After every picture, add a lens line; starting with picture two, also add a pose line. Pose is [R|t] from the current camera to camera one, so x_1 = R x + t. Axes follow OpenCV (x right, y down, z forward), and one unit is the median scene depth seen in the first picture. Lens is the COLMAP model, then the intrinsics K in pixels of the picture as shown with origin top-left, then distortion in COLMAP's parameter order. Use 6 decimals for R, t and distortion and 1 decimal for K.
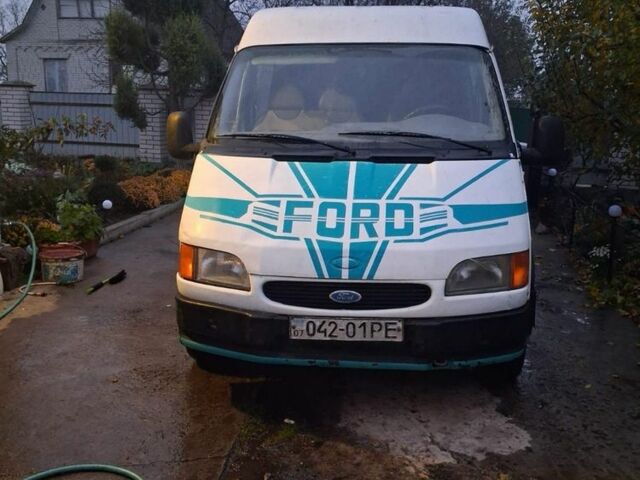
lens RADIAL K [[653.8, 0, 320.0], [0, 653.8, 240.0], [0, 0, 1]] dist [0.123733, -0.211909]
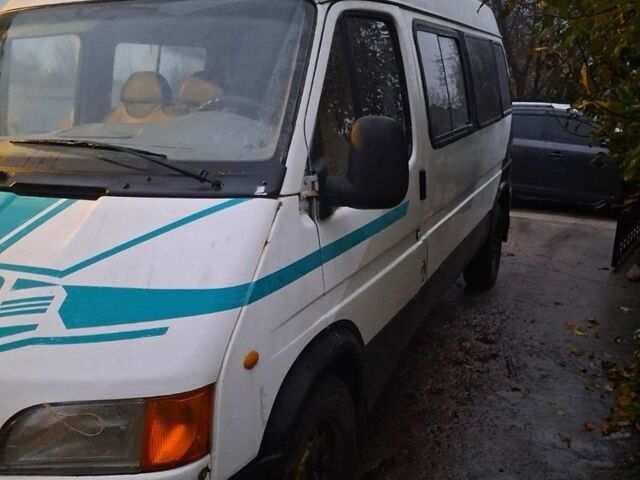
lens RADIAL K [[653.8, 0, 320.0], [0, 653.8, 240.0], [0, 0, 1]] dist [0.123733, -0.211909]
pose [[0.959359, 0.058419, -0.276077, 0.543631], [-0.057433, 0.998281, 0.011665, -0.109318], [0.276284, 0.004665, 0.961065, 0.569086]]
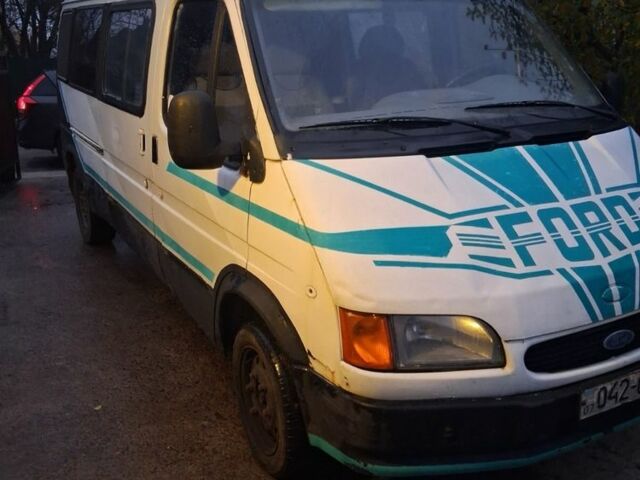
lens RADIAL K [[653.8, 0, 320.0], [0, 653.8, 240.0], [0, 0, 1]] dist [0.123733, -0.211909]
pose [[0.823230, -0.175679, 0.539841, -0.584843], [0.138316, 0.984327, 0.109403, -0.140158], [-0.550600, -0.015395, 0.834627, 0.563682]]
